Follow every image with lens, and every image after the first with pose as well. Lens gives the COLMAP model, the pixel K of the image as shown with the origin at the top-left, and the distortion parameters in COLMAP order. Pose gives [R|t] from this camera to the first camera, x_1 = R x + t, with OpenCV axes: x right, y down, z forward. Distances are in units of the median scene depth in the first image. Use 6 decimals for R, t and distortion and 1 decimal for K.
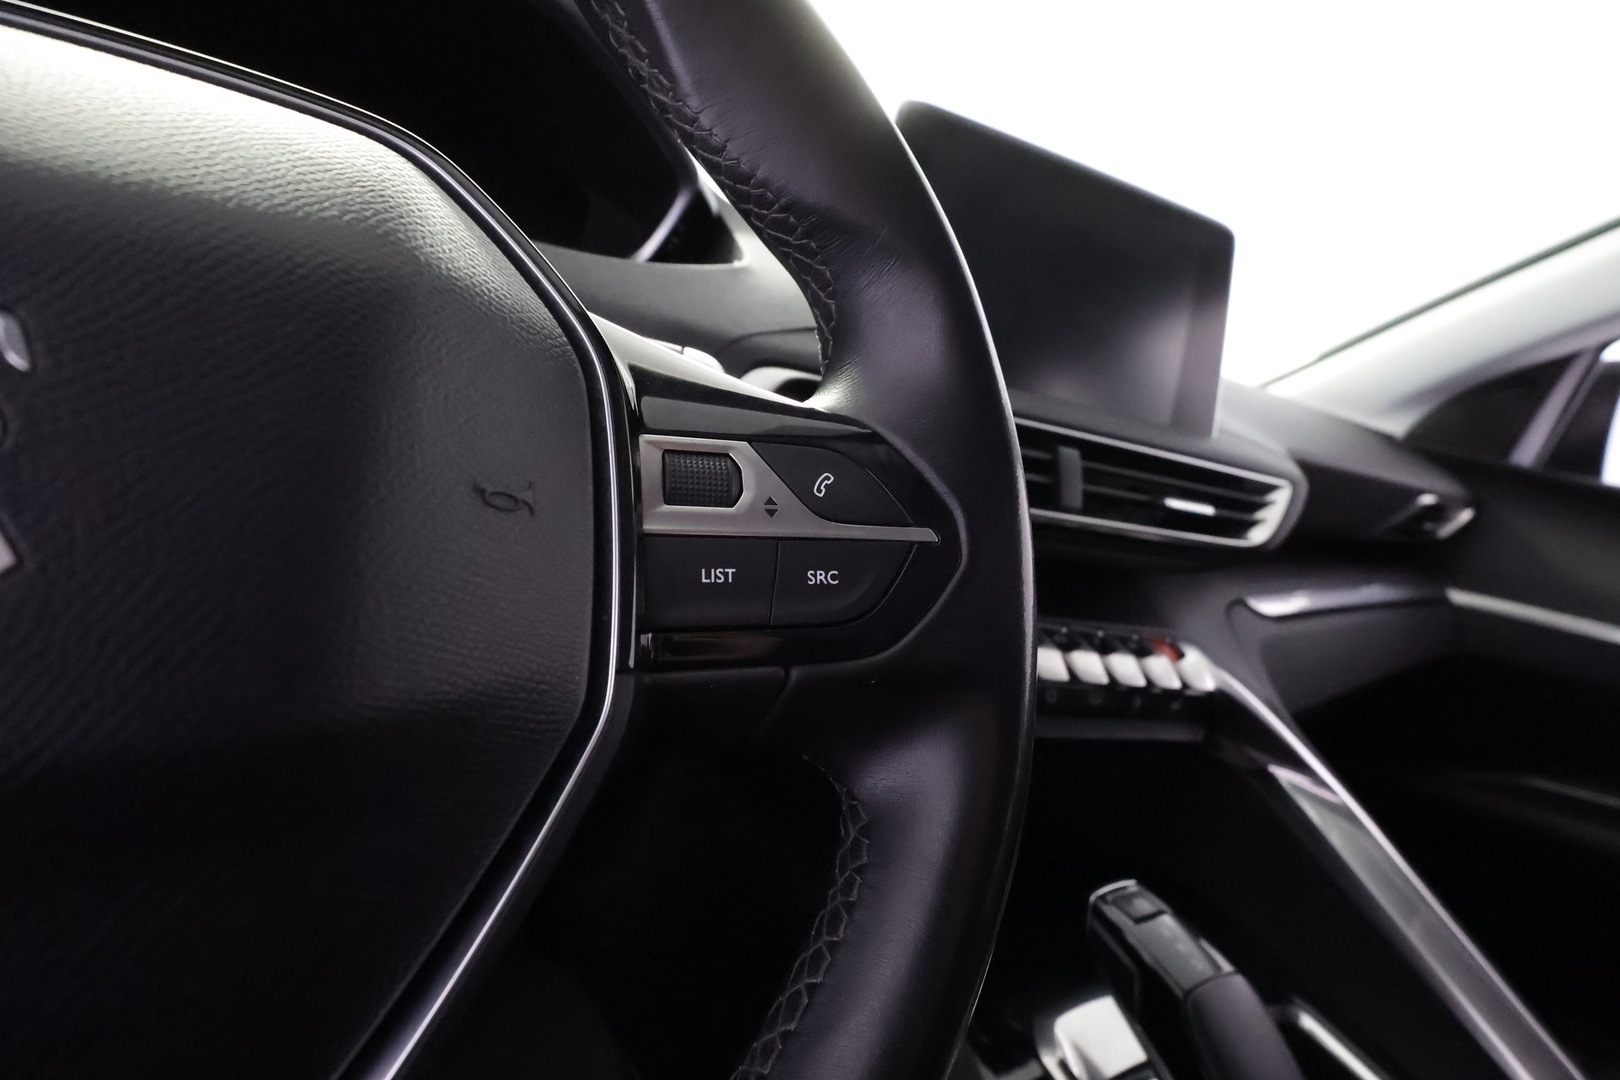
lens RADIAL K [[755.2, 0, 826.7], [0, 755.2, 535.3], [0, 0, 1]] dist [0.001500, 0.000339]
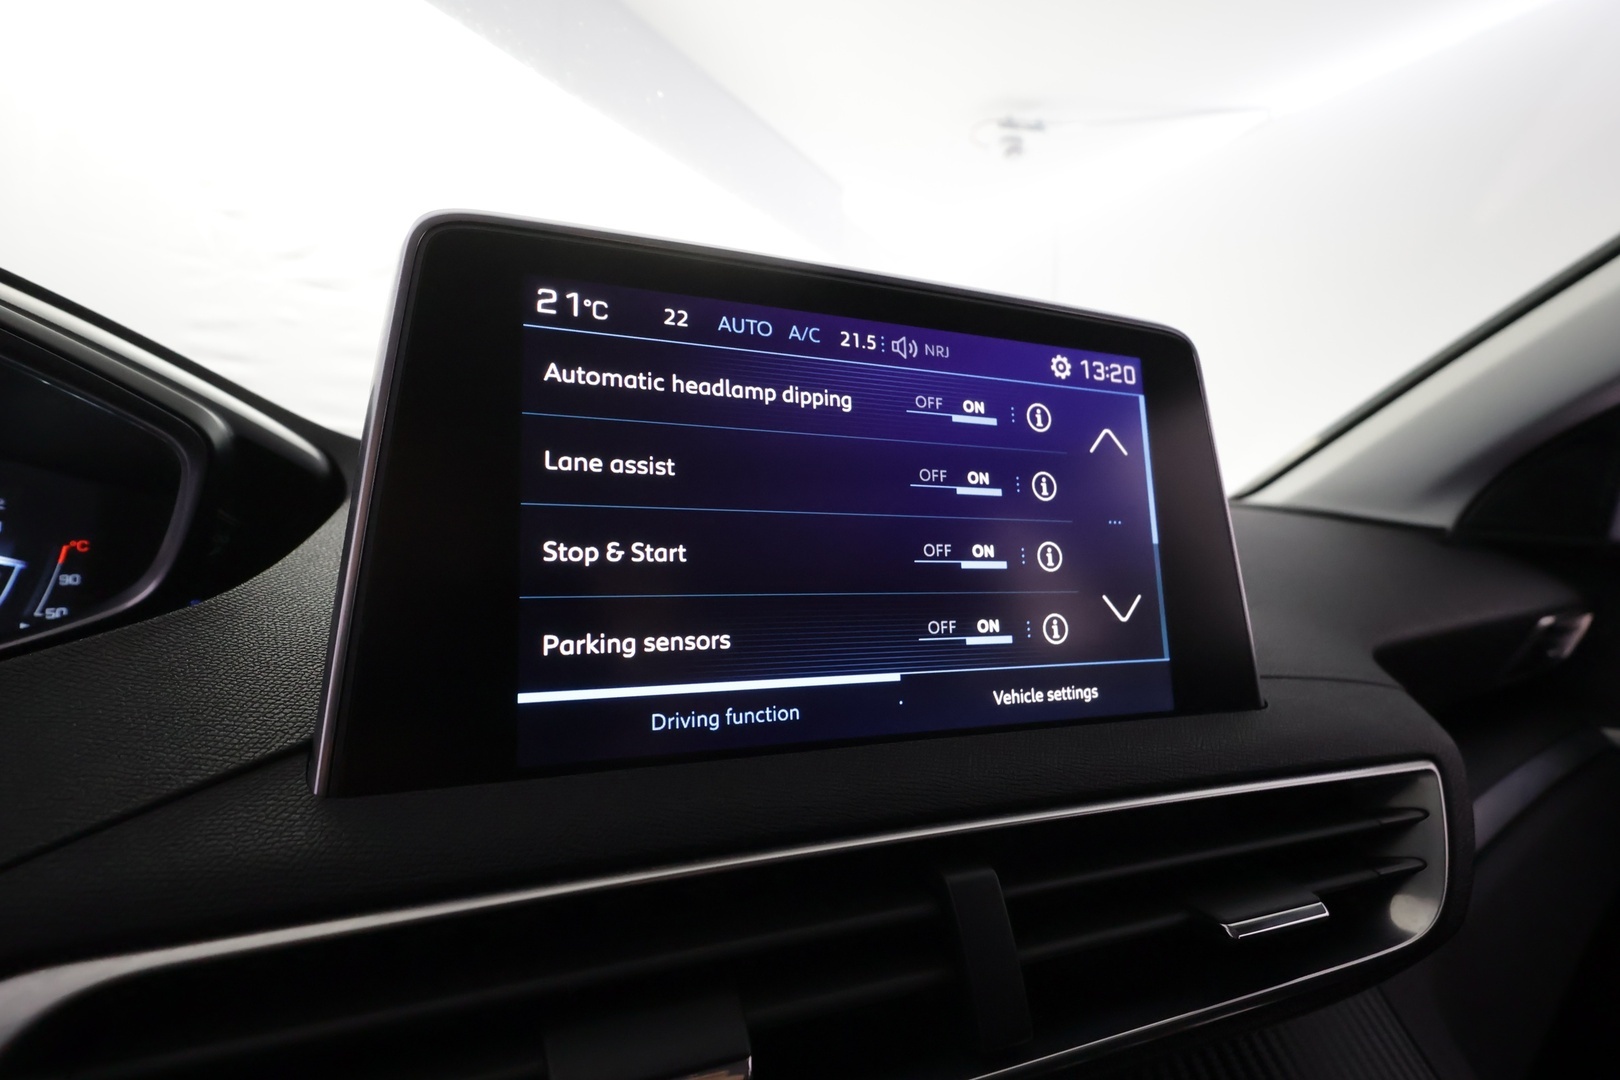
lens RADIAL K [[752.2, 0, 814.4], [0, 752.2, 544.1], [0, 0, 1]] dist [0.002027, 0.000866]
pose [[0.981800, -0.189593, 0.011070, 0.266531], [0.188437, 0.965237, -0.181133, -0.222012], [0.023656, 0.179922, 0.983396, 0.546581]]
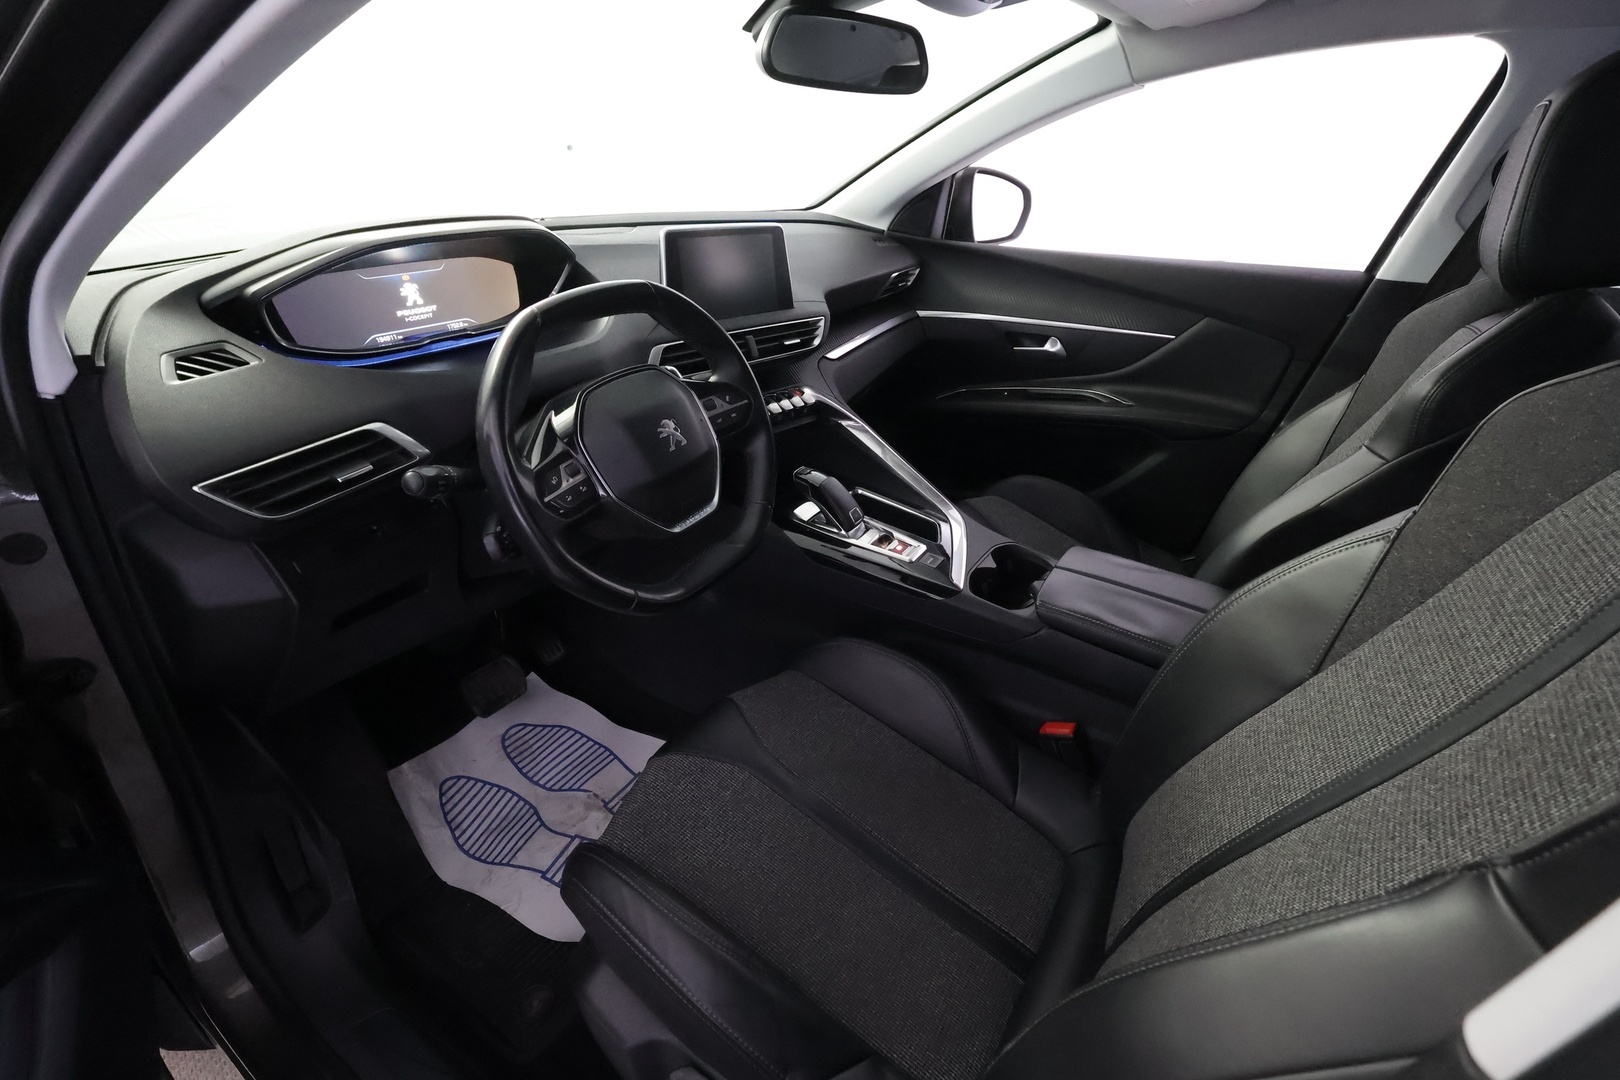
lens RADIAL K [[752.7, 0, 812.6], [0, 752.7, 541.6], [0, 0, 1]] dist [0.001692, 0.000875]
pose [[0.876934, -0.361153, 0.317105, -0.624030], [0.234332, 0.897349, 0.373969, -0.410361], [-0.419614, -0.253638, 0.871546, -1.702342]]
